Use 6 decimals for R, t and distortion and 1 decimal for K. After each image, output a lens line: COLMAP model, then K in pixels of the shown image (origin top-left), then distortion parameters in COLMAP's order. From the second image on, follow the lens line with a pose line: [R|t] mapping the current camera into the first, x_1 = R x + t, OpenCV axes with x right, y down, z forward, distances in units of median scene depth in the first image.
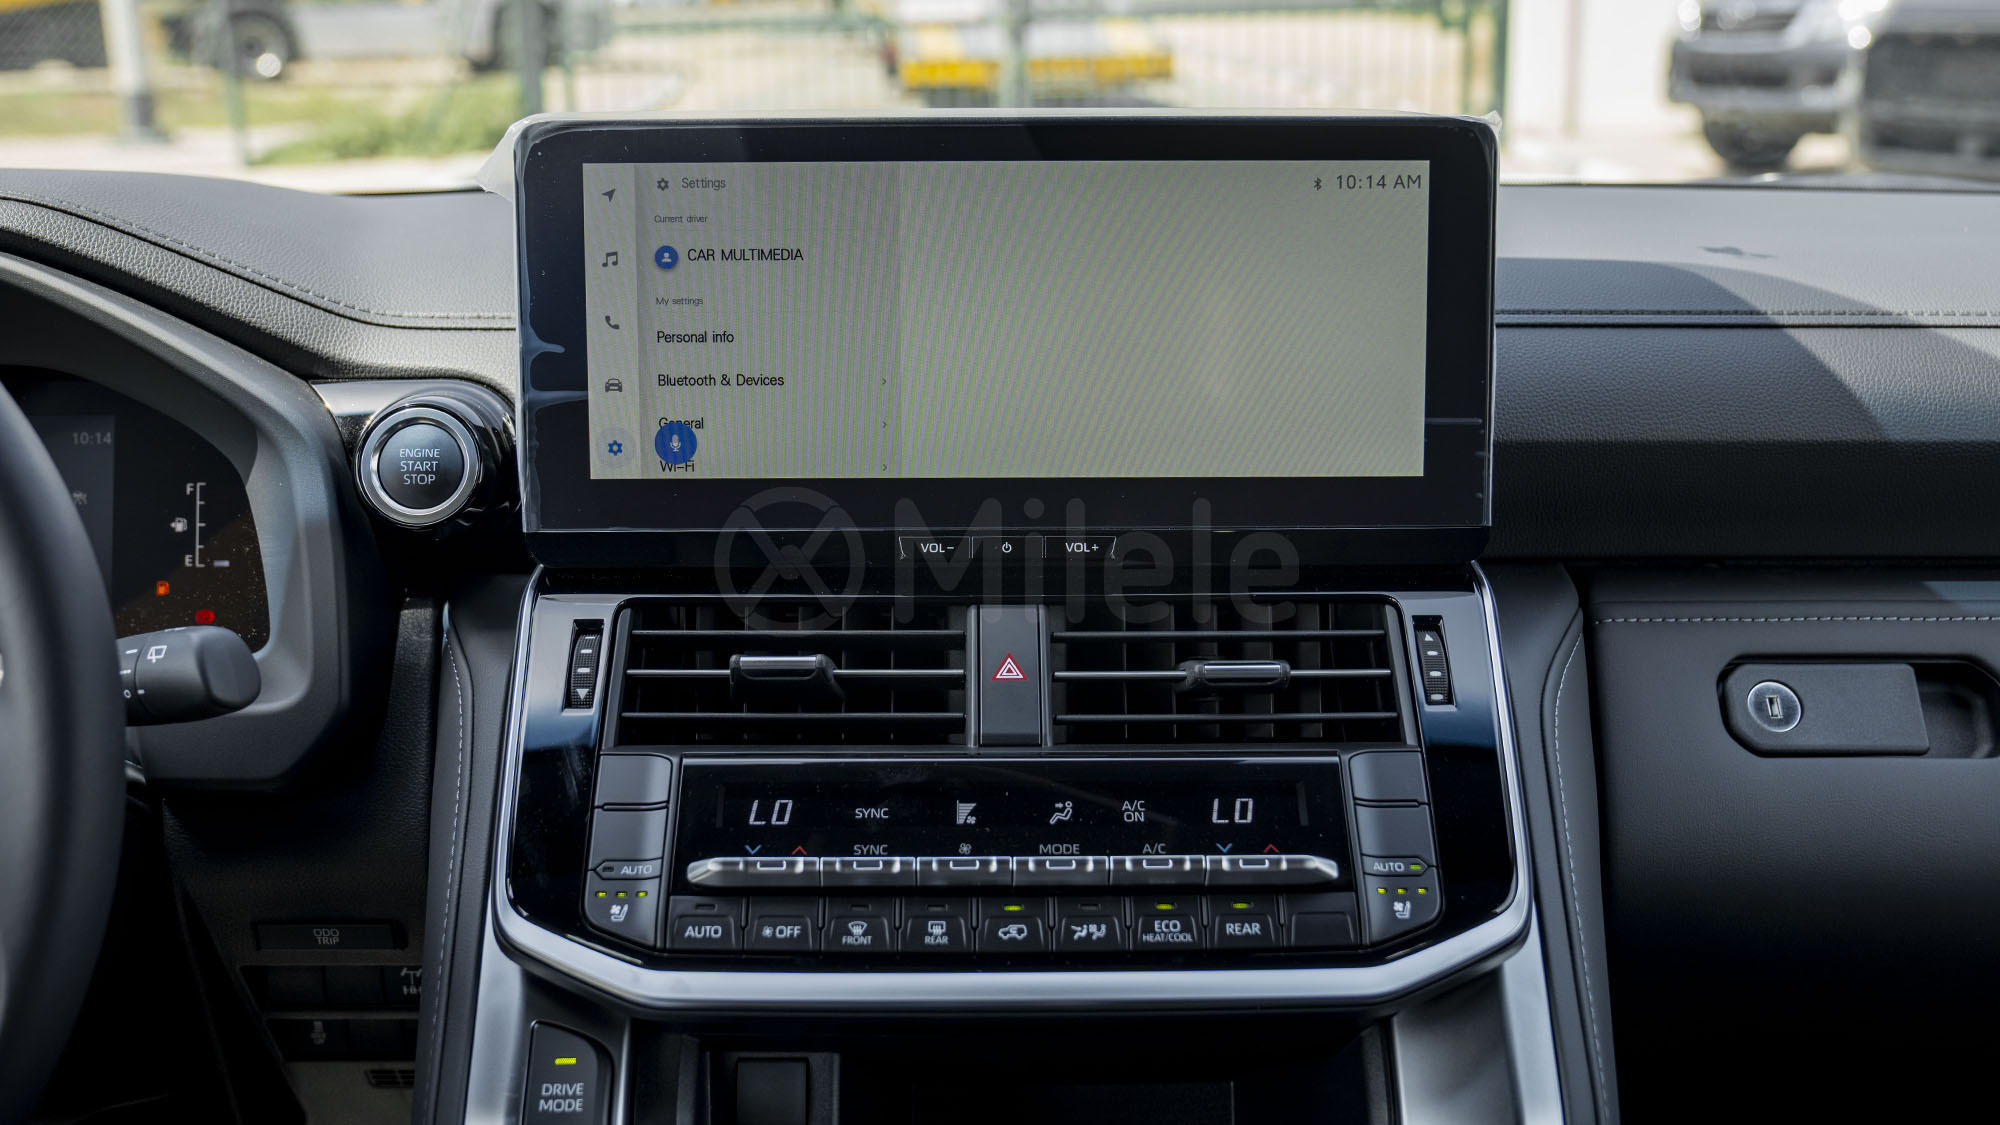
lens RADIAL K [[1971.3, 0, 992.4], [0, 1971.3, 491.2], [0, 0, 1]] dist [-0.037386, 0.000000]
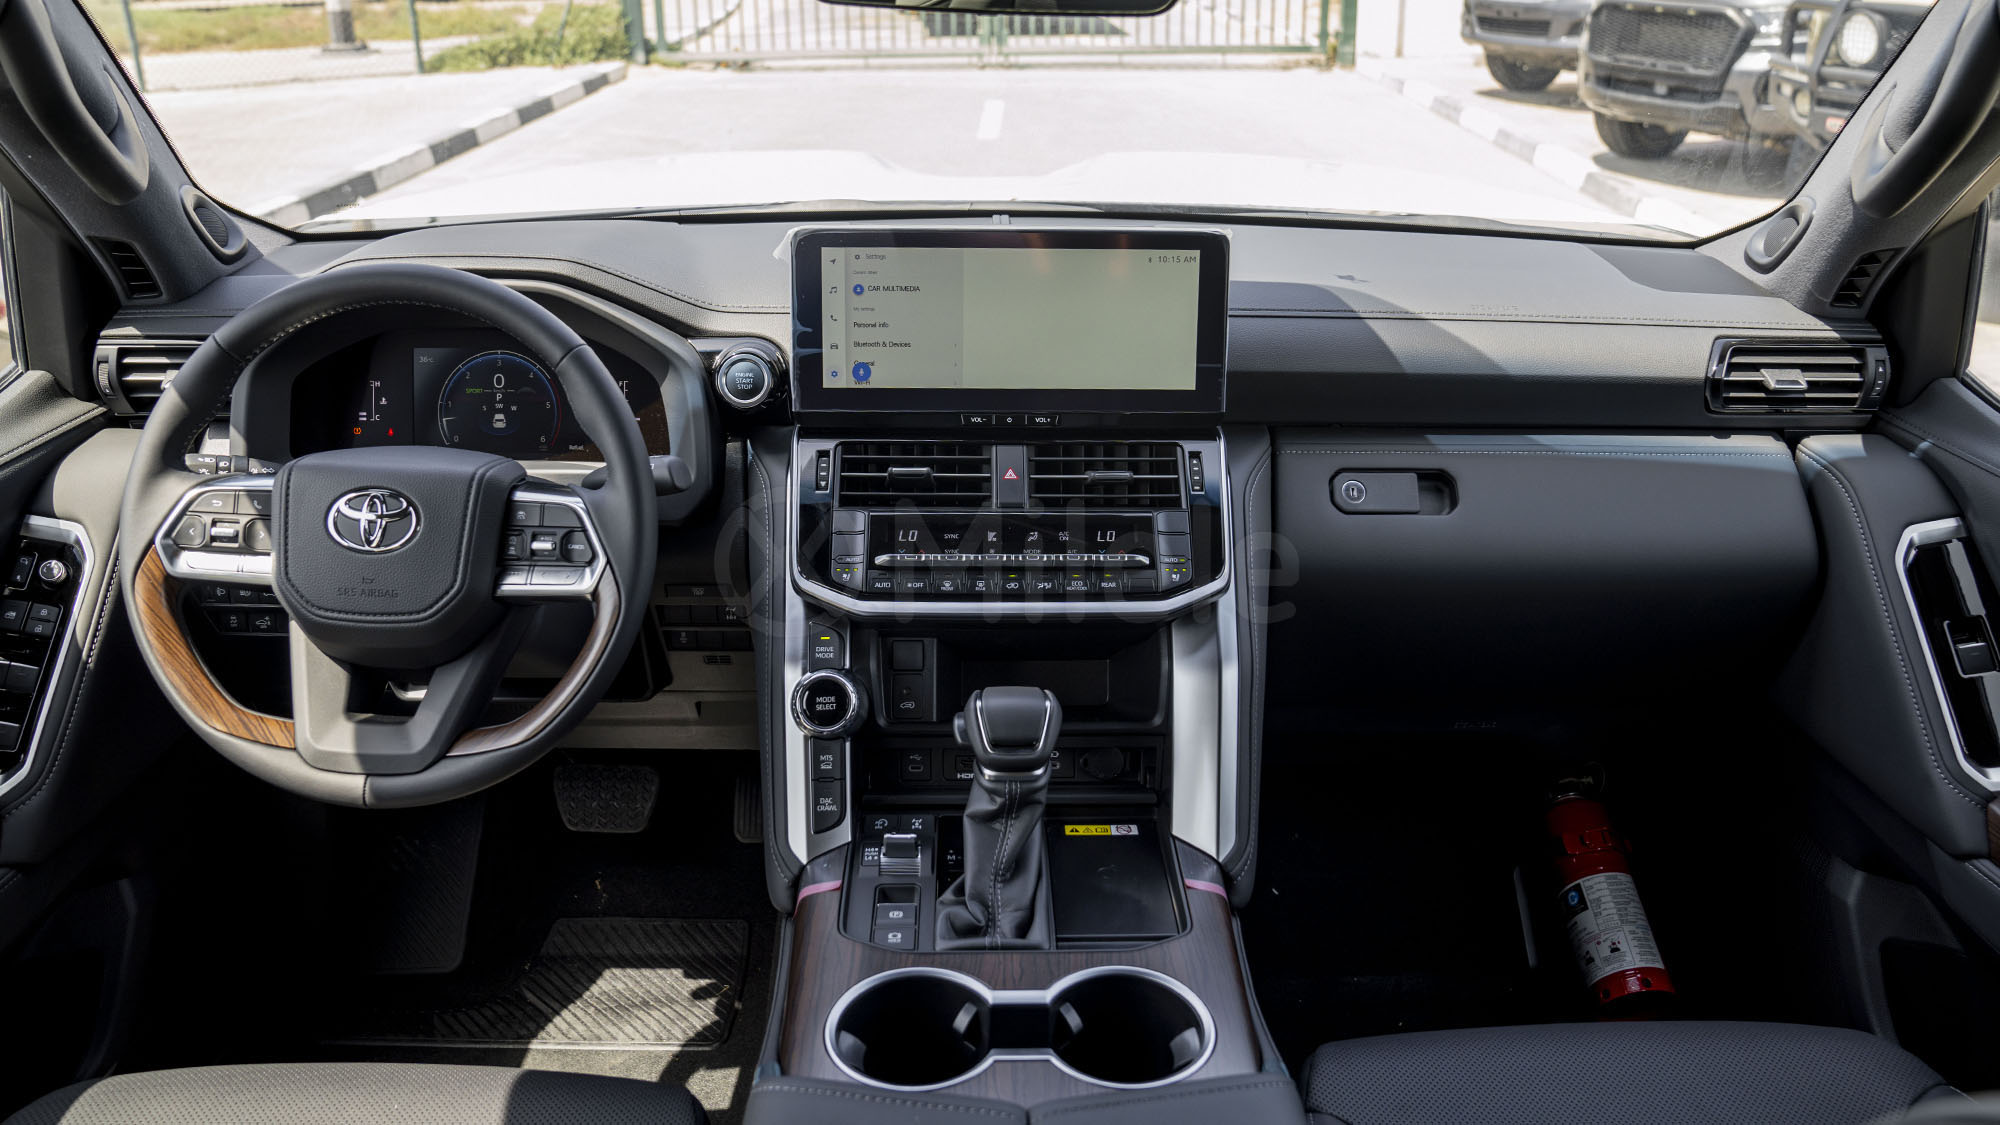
lens RADIAL K [[1606.2, 0, 1019.5], [0, 1606.2, 419.7], [0, 0, 1]] dist [-0.137676, 0.104991]
pose [[0.999297, 0.007714, 0.036699, -0.048921], [-0.010647, 0.996705, 0.080413, -0.120186], [-0.035958, -0.080747, 0.996086, -0.832930]]
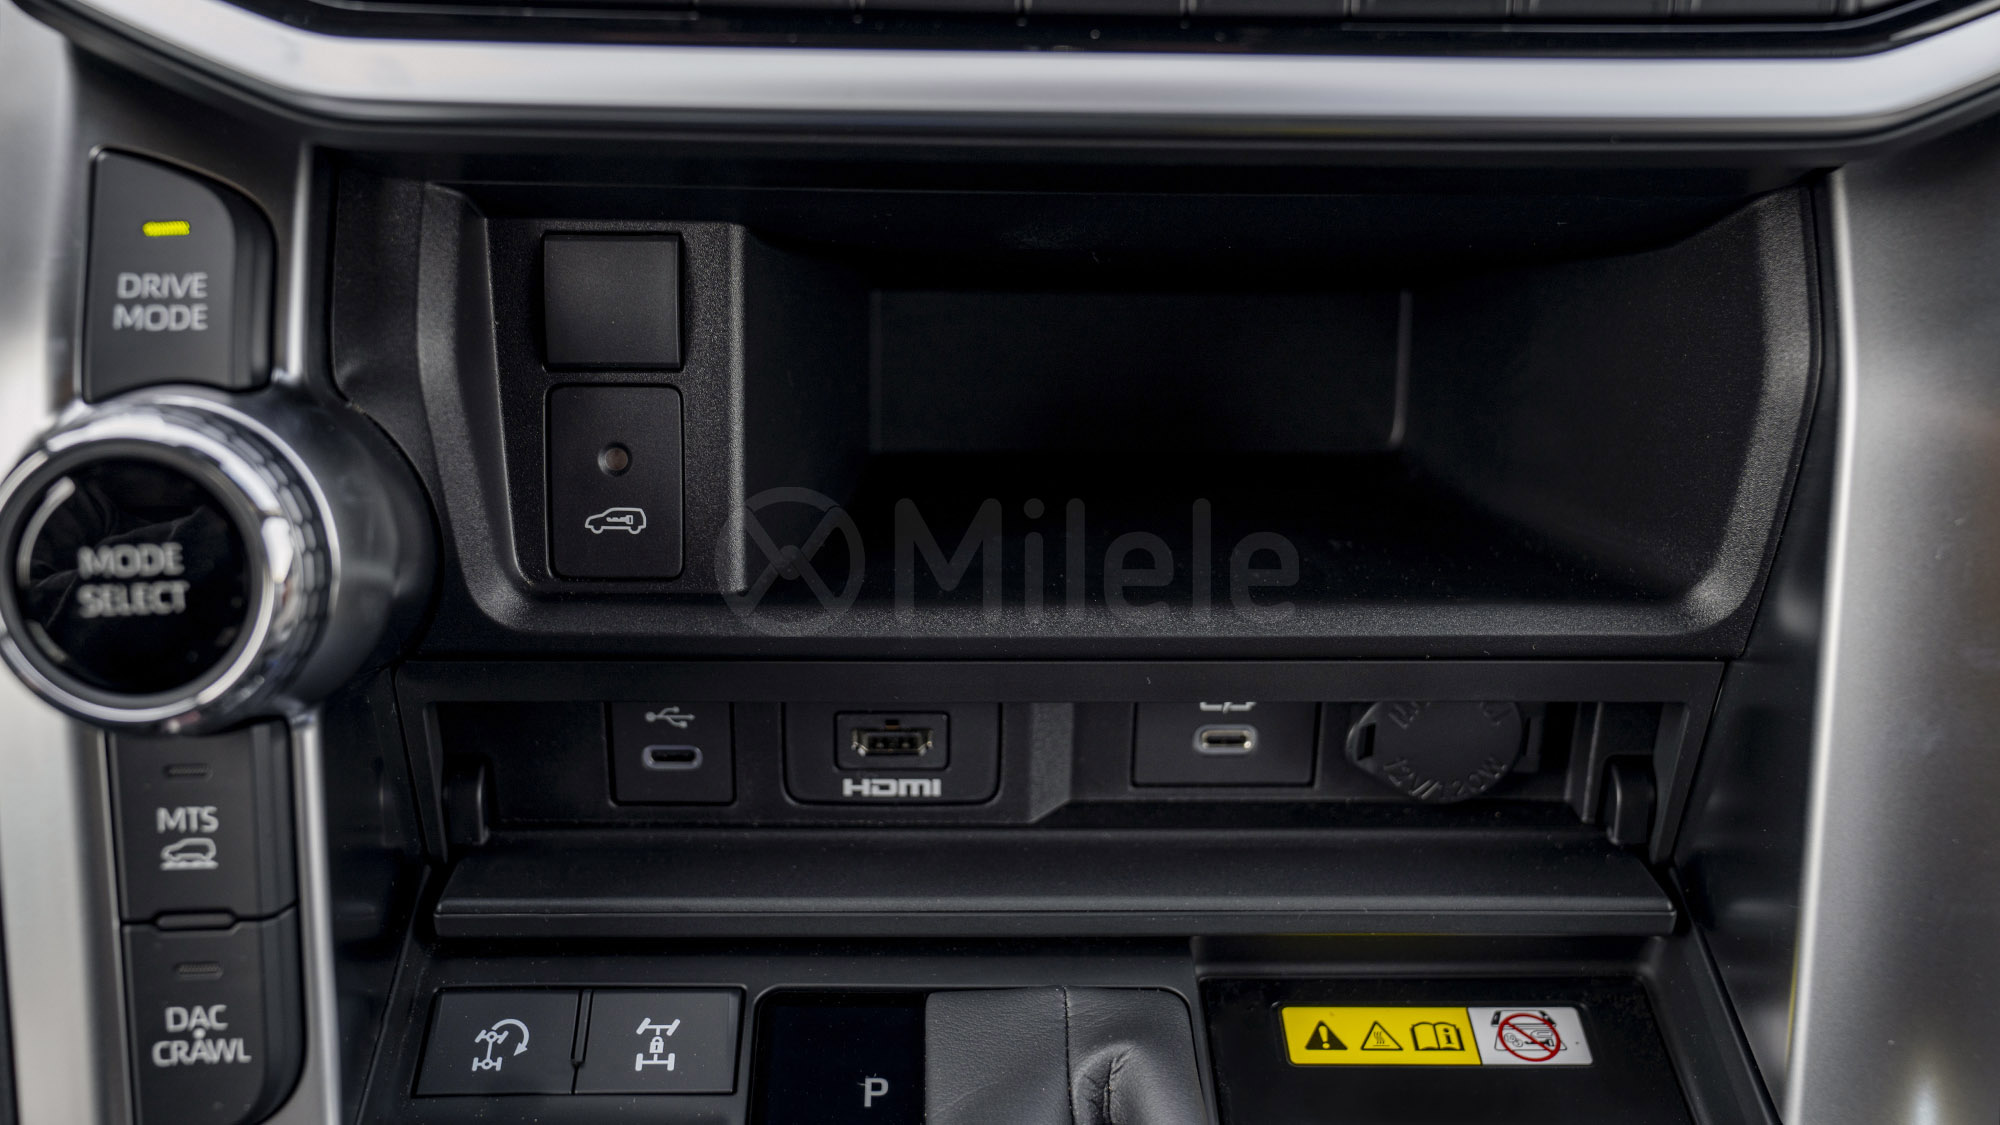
lens RADIAL K [[2016.4, 0, 1008.9], [0, 2016.4, 564.6], [0, 0, 1]] dist [-0.035223, 0.000000]
pose [[0.998989, 0.007787, 0.044267, -0.029371], [-0.025203, 0.912537, 0.408218, 0.143713], [-0.037217, -0.408921, 0.911811, 0.458655]]
